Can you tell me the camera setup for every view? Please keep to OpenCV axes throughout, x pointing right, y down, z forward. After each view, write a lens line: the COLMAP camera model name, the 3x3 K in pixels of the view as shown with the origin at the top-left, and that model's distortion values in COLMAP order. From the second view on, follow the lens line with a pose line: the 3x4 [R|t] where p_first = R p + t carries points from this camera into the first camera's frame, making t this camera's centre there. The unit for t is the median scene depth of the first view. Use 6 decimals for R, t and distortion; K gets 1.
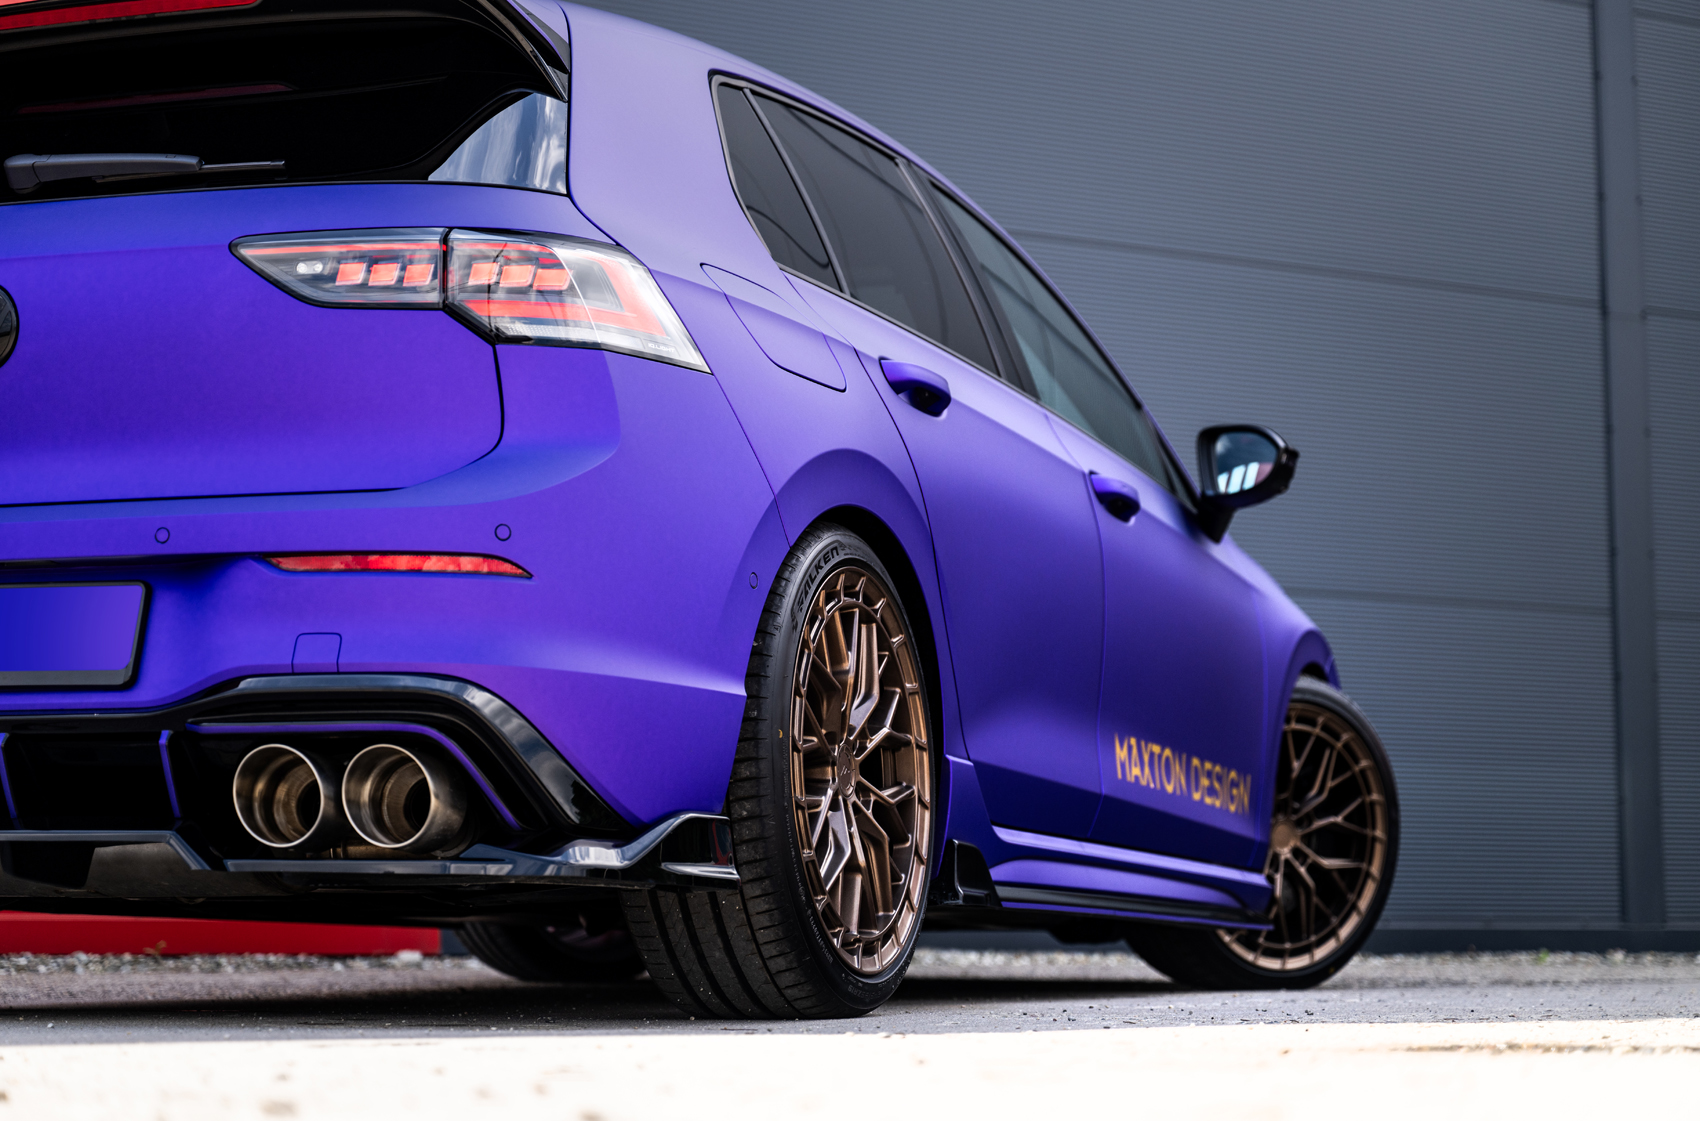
lens RADIAL K [[3270.0, 0, 850.0], [0, 3270.0, 560.5], [0, 0, 1]] dist [-0.041635, -0.434636]
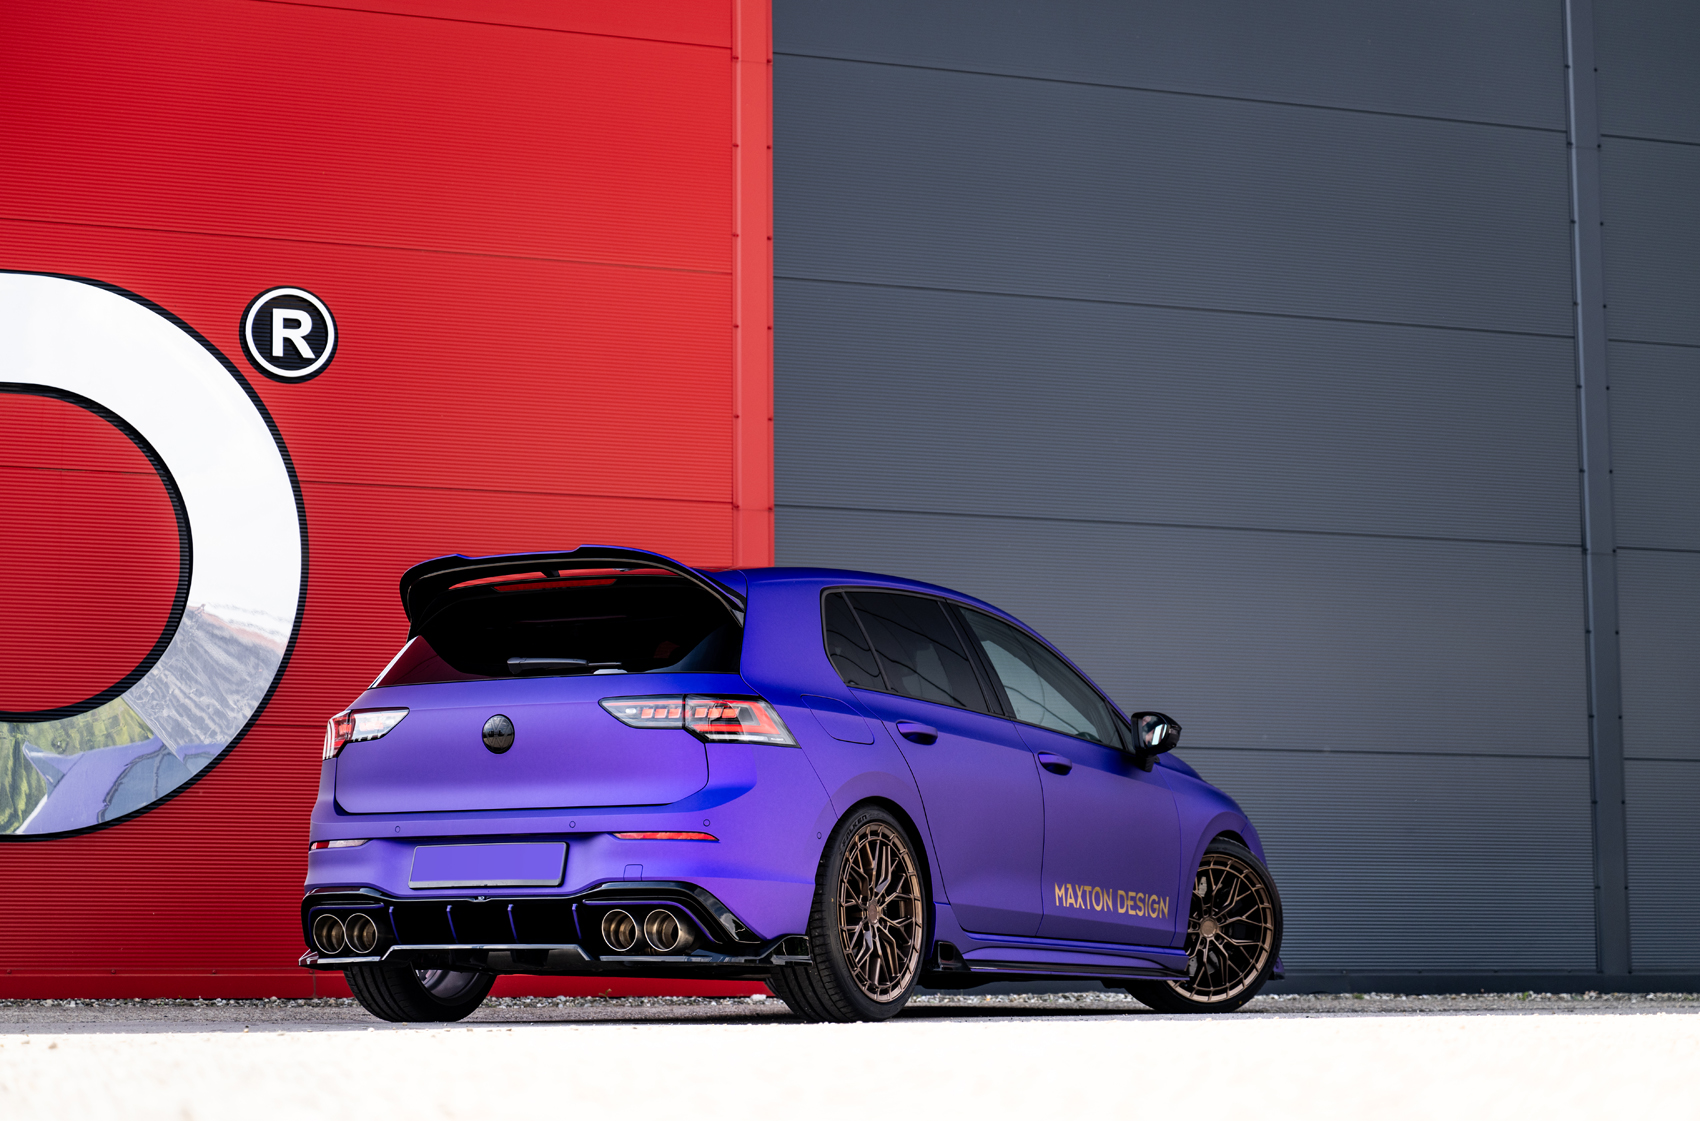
lens RADIAL K [[3270.0, 0, 850.0], [0, 3270.0, 560.5], [0, 0, 1]] dist [-0.041635, -0.434636]
pose [[0.987798, -0.023443, -0.153963, 0.331547], [0.021391, 0.999659, -0.014973, -0.143930], [0.154261, 0.011497, 0.987963, -1.225706]]
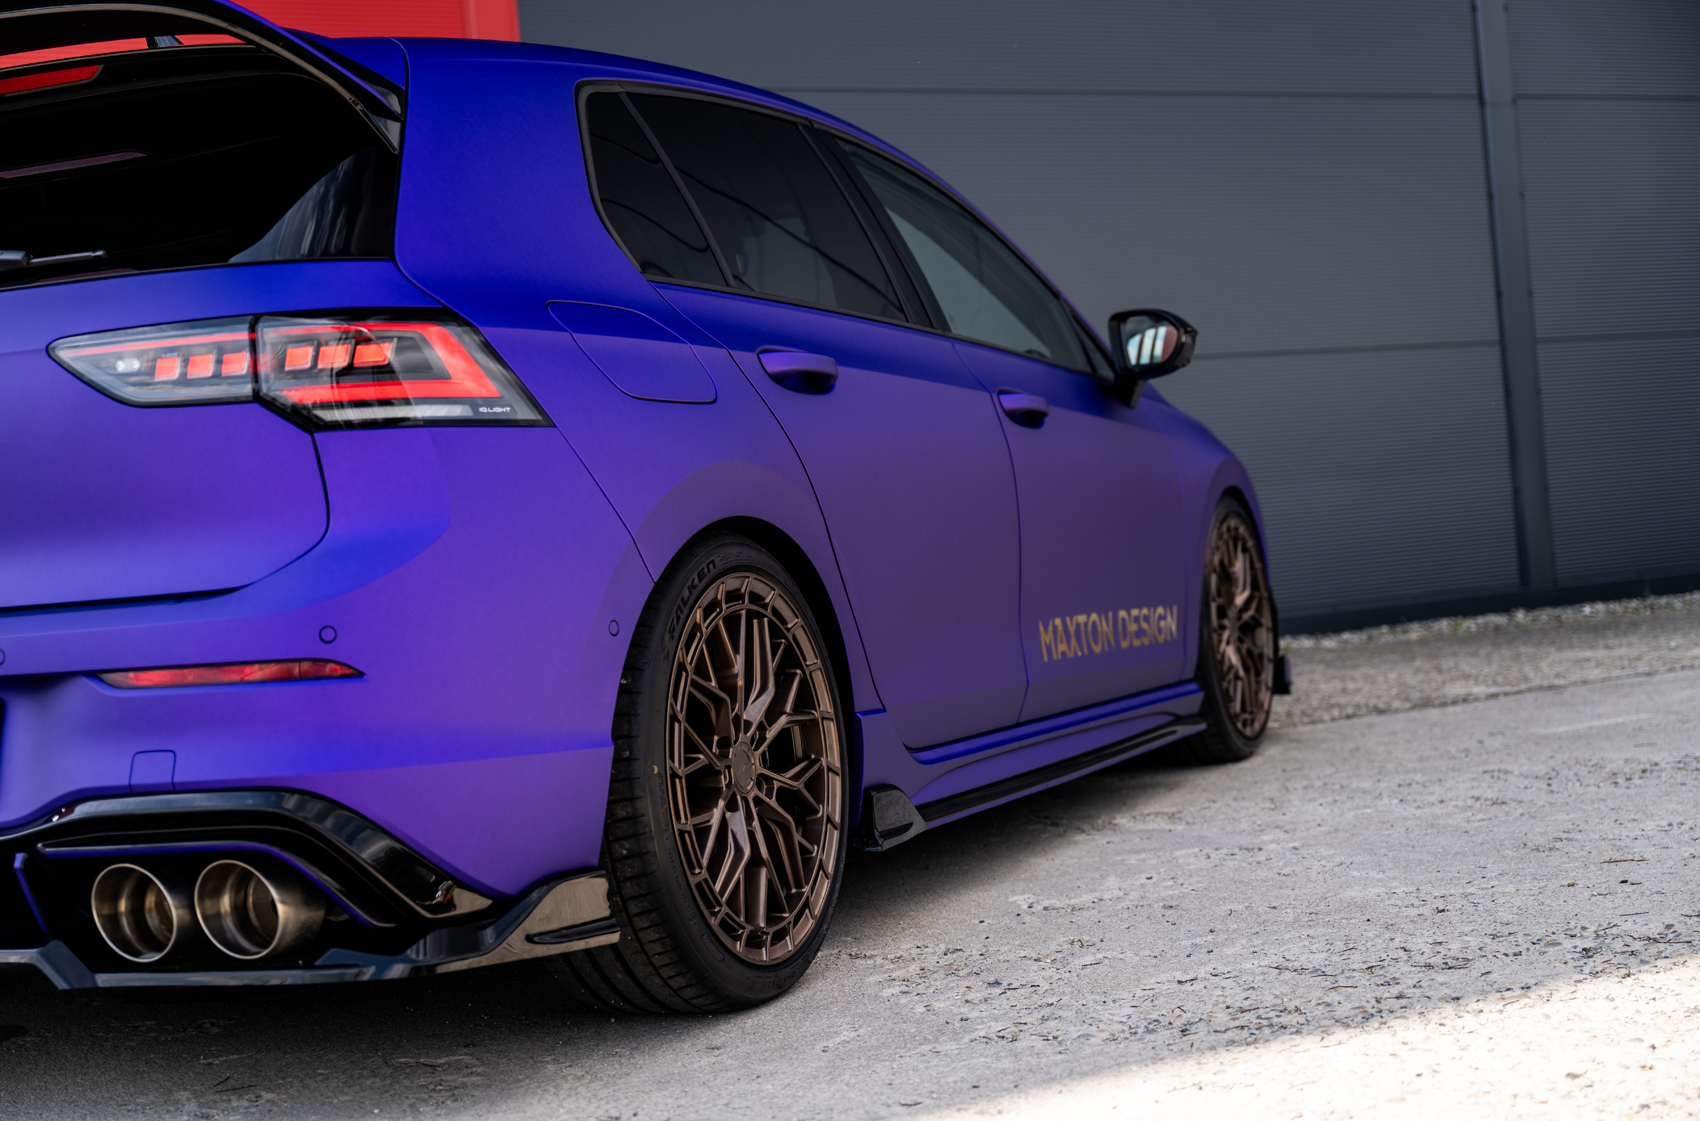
lens RADIAL K [[2256.2, 0, 851.4], [0, 2256.2, 526.7], [0, 0, 1]] dist [0.184000, -0.919001]
pose [[0.995149, -0.078656, -0.059097, 0.080685], [0.085019, 0.989807, 0.114255, -0.090362], [0.049507, -0.118725, 0.991692, 0.283891]]
